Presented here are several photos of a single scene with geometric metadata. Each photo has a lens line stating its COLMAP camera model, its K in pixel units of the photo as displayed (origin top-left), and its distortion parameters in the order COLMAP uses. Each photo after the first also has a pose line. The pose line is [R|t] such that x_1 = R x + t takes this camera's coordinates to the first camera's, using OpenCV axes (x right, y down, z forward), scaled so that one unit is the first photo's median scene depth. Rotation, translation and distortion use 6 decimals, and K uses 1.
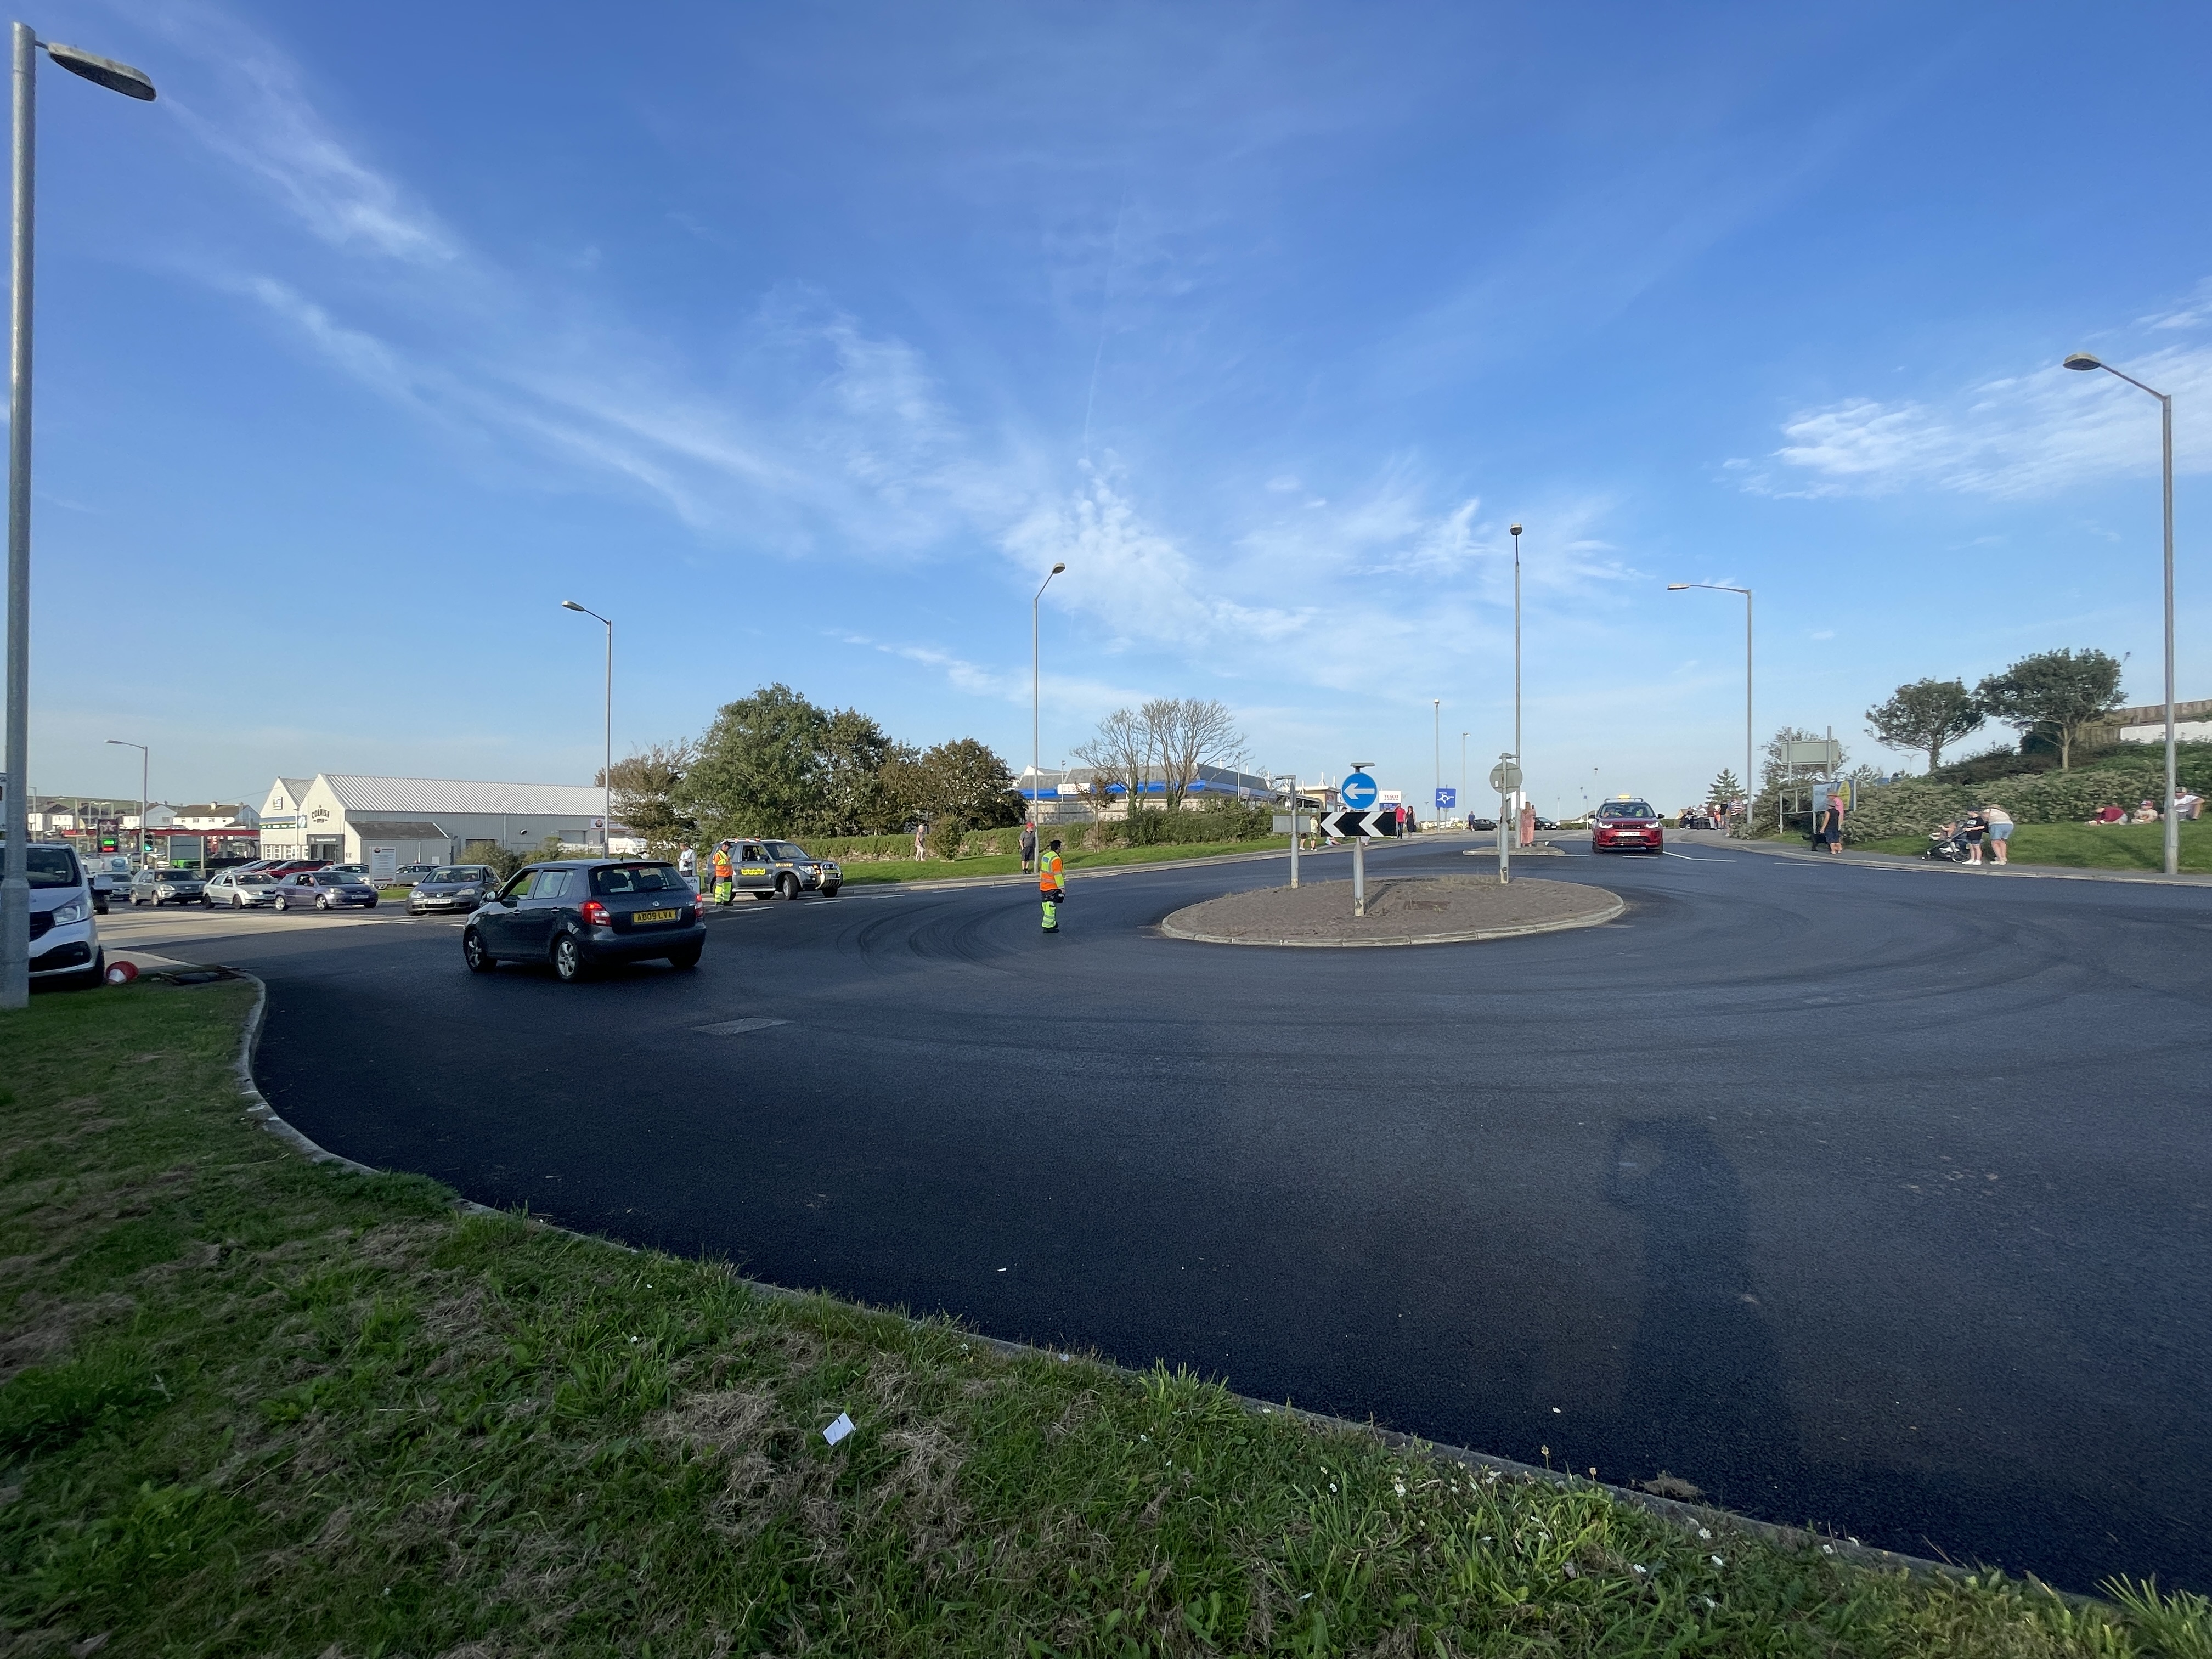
lens RADIAL K [[883.2, 0, 1100.2], [0, 883.2, 840.5], [0, 0, 1]] dist [0.000276, -0.000146]
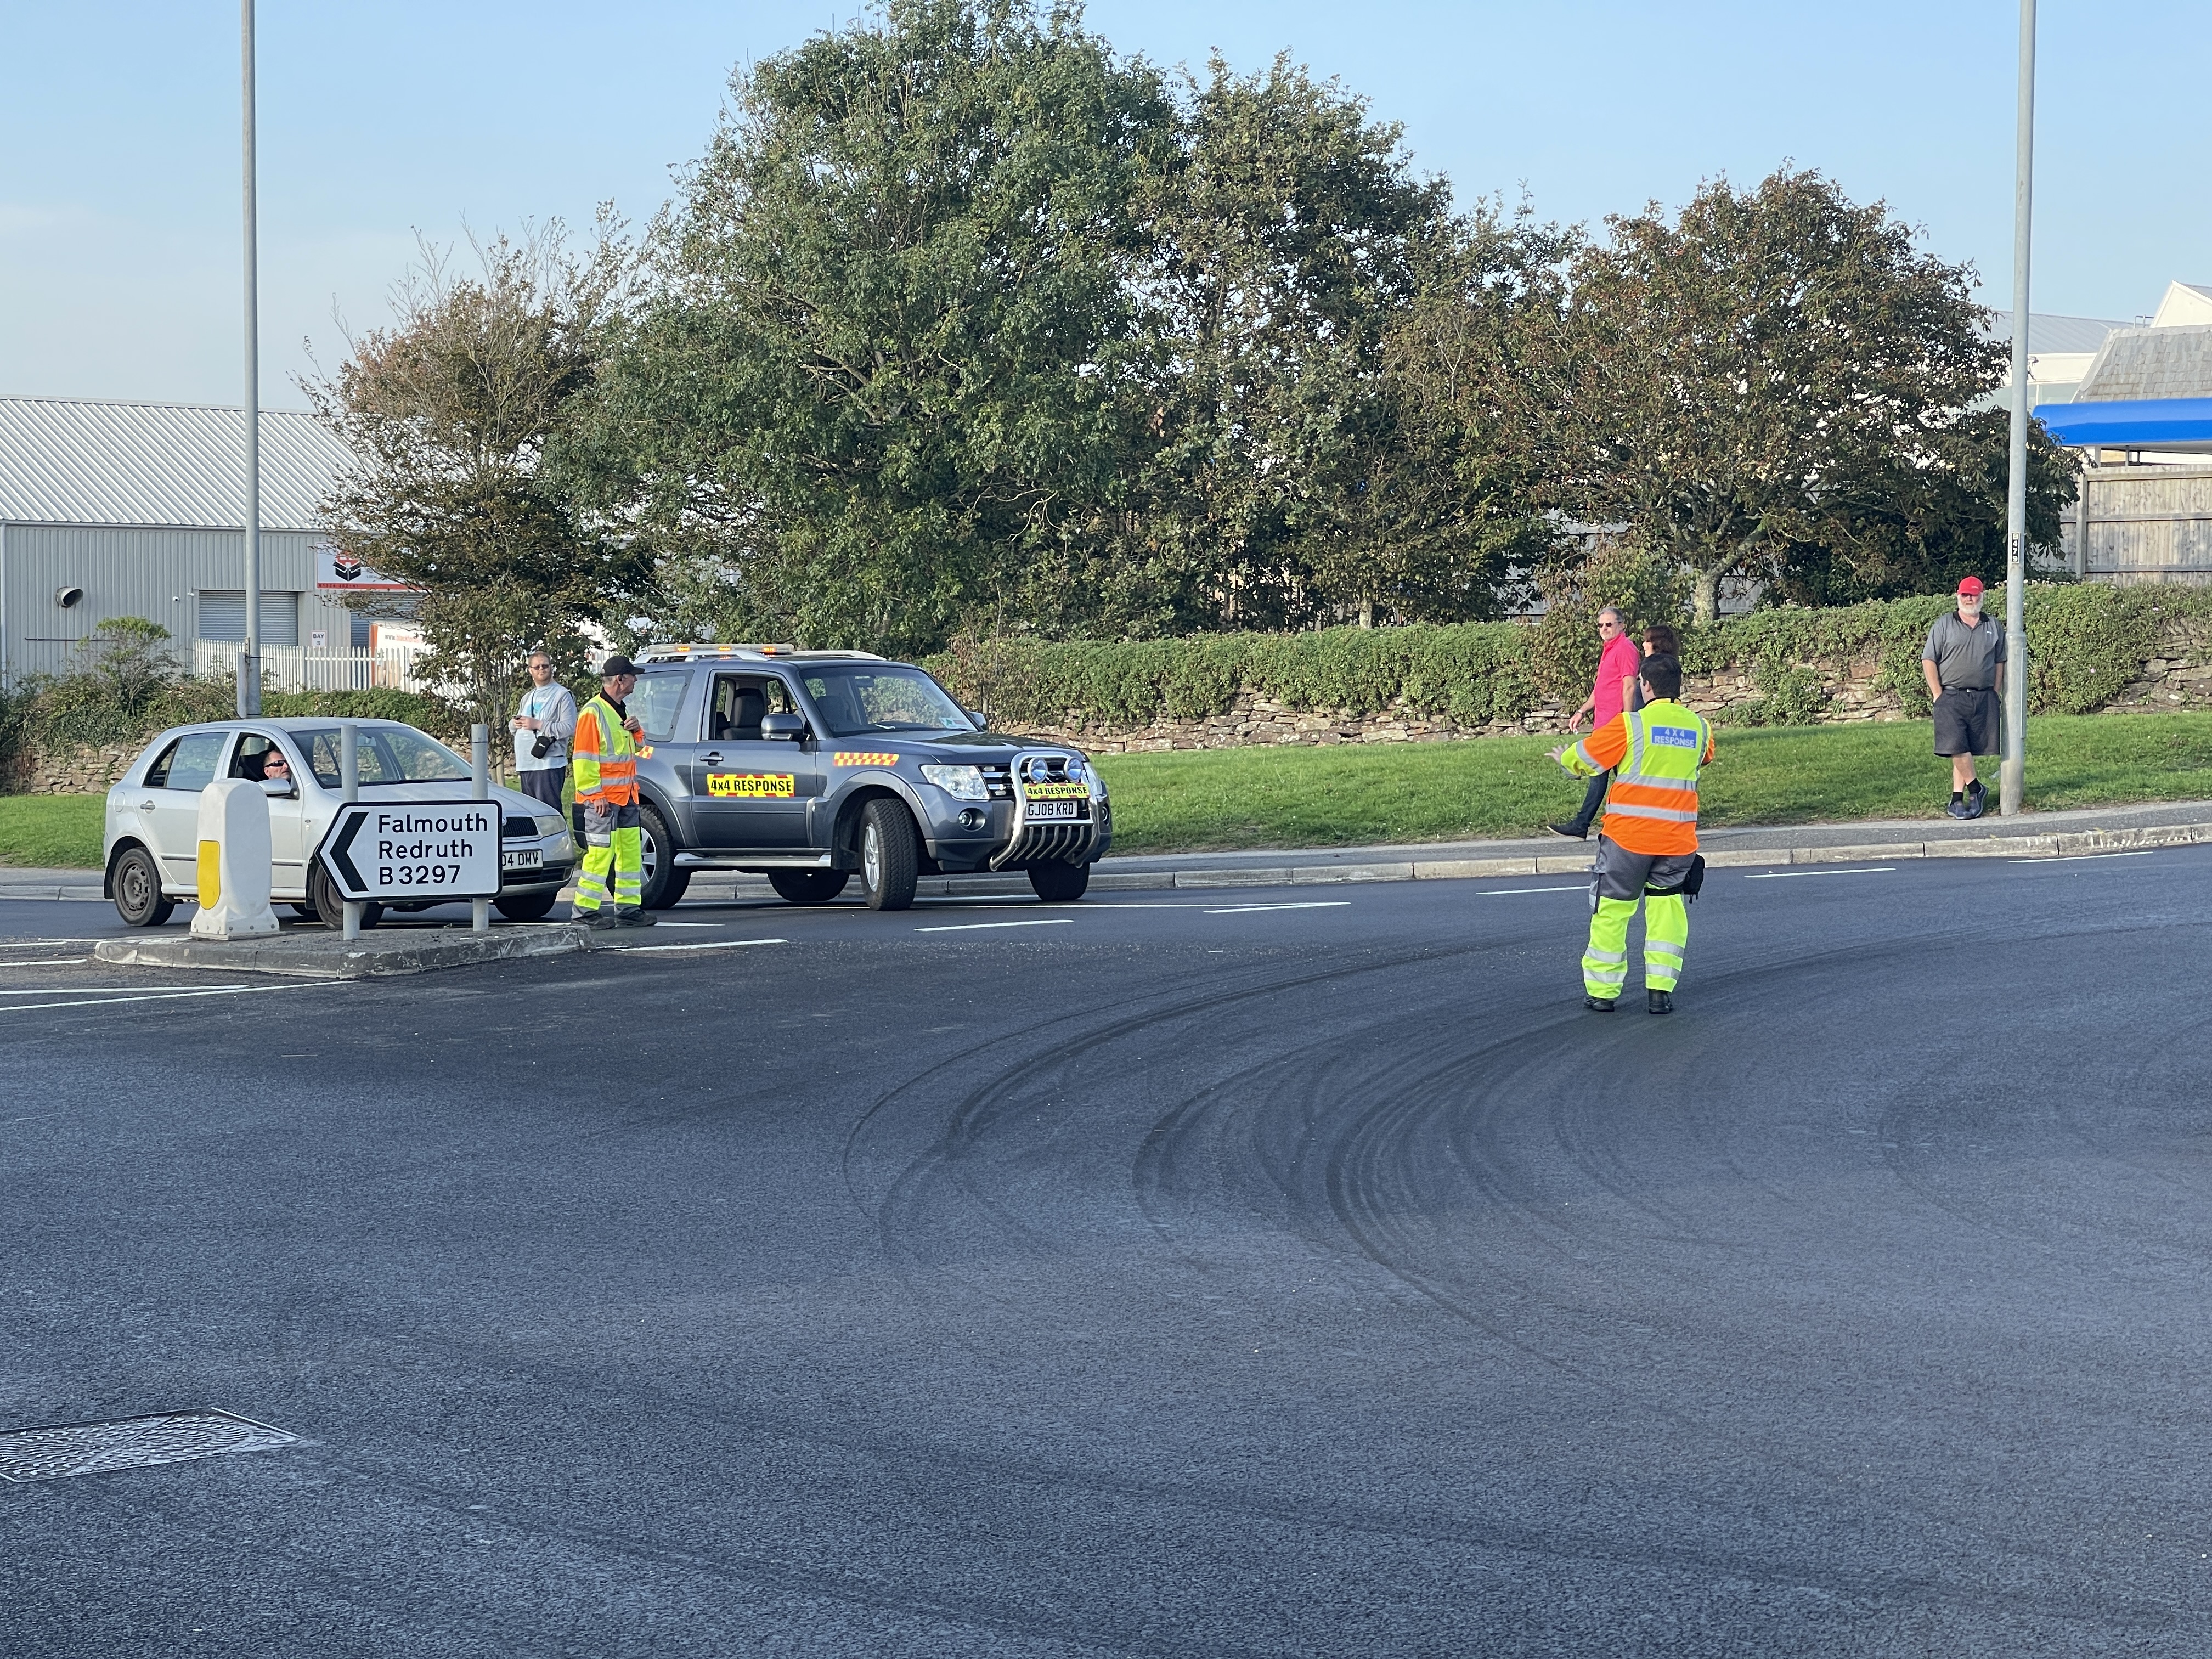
lens RADIAL K [[4066.4, 0, 1107.0], [0, 4066.4, 799.2], [0, 0, 1]] dist [0.219724, -0.006114]
pose [[0.940201, 0.020834, -0.339982, 0.045278], [-0.007382, 0.999139, 0.040814, -0.004069], [0.340539, -0.035864, 0.939546, 0.000988]]
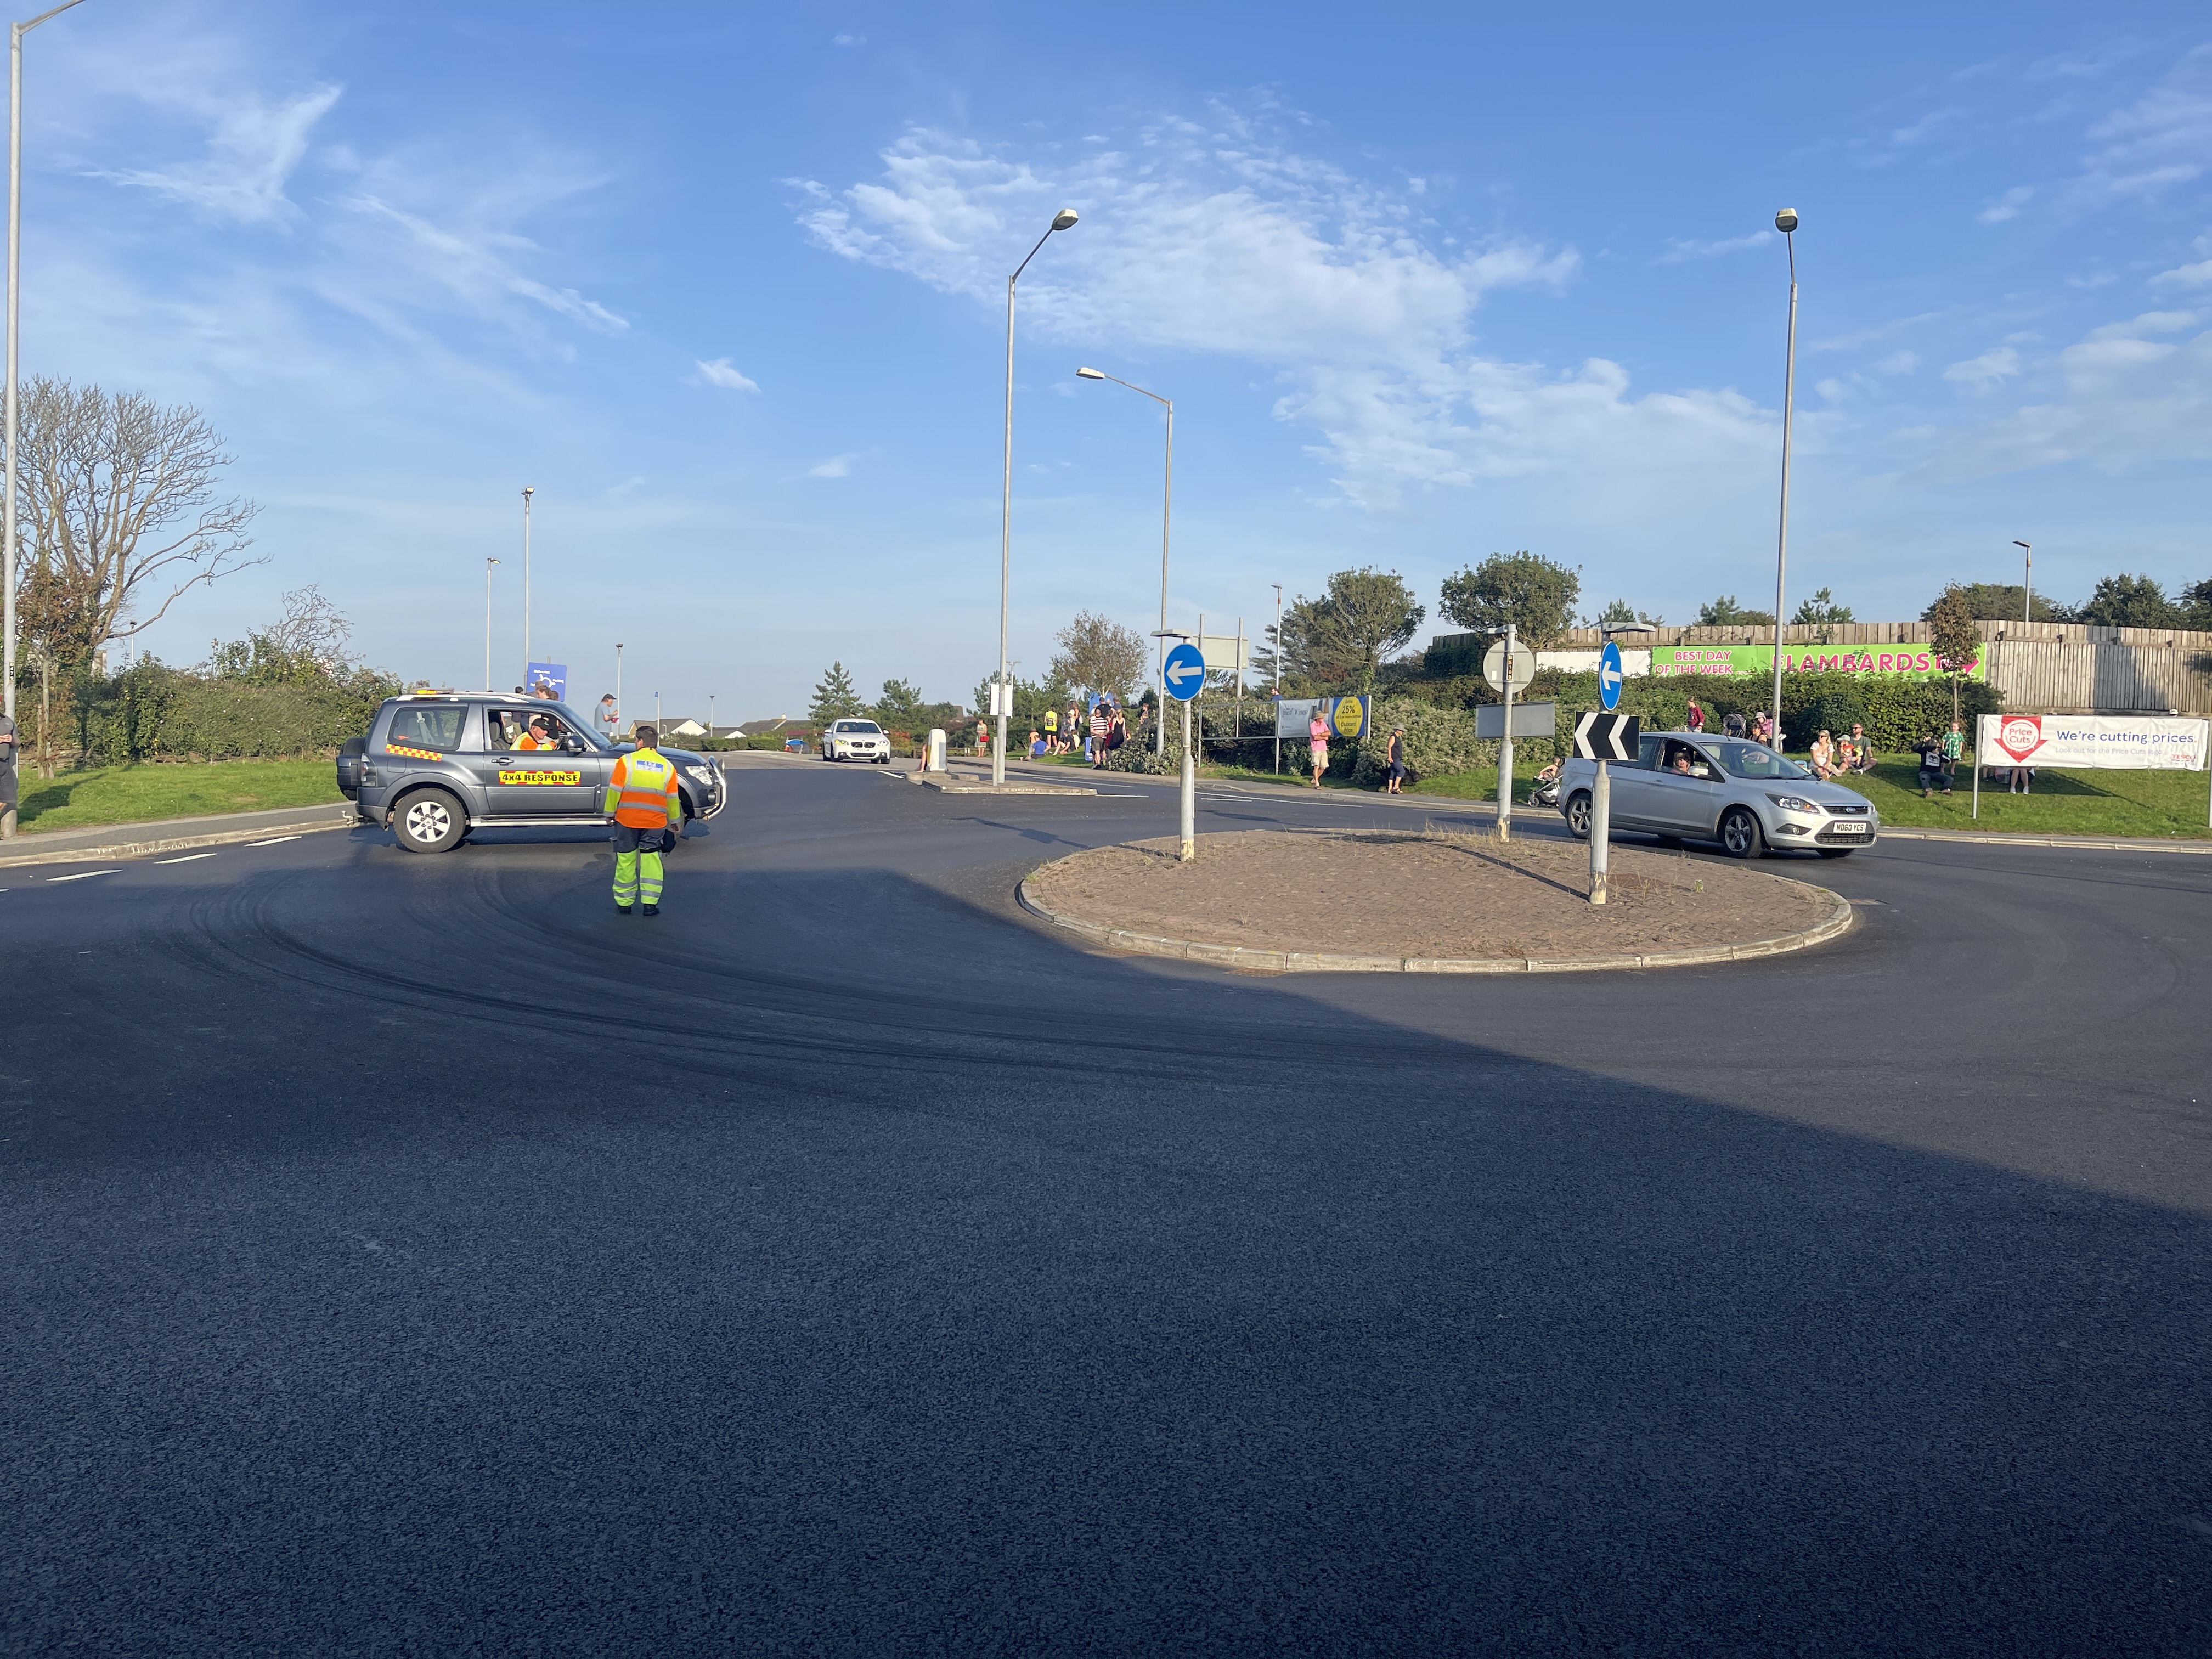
lens RADIAL K [[1649.0, 0, 1106.0], [0, 1649.0, 829.5], [0, 0, 1]] dist [0.081860, -0.115669]
pose [[0.625721, -0.008157, 0.780004, -0.241656], [-0.021293, 0.999394, 0.027533, 0.005981], [-0.779756, -0.033836, 0.625168, 0.208935]]
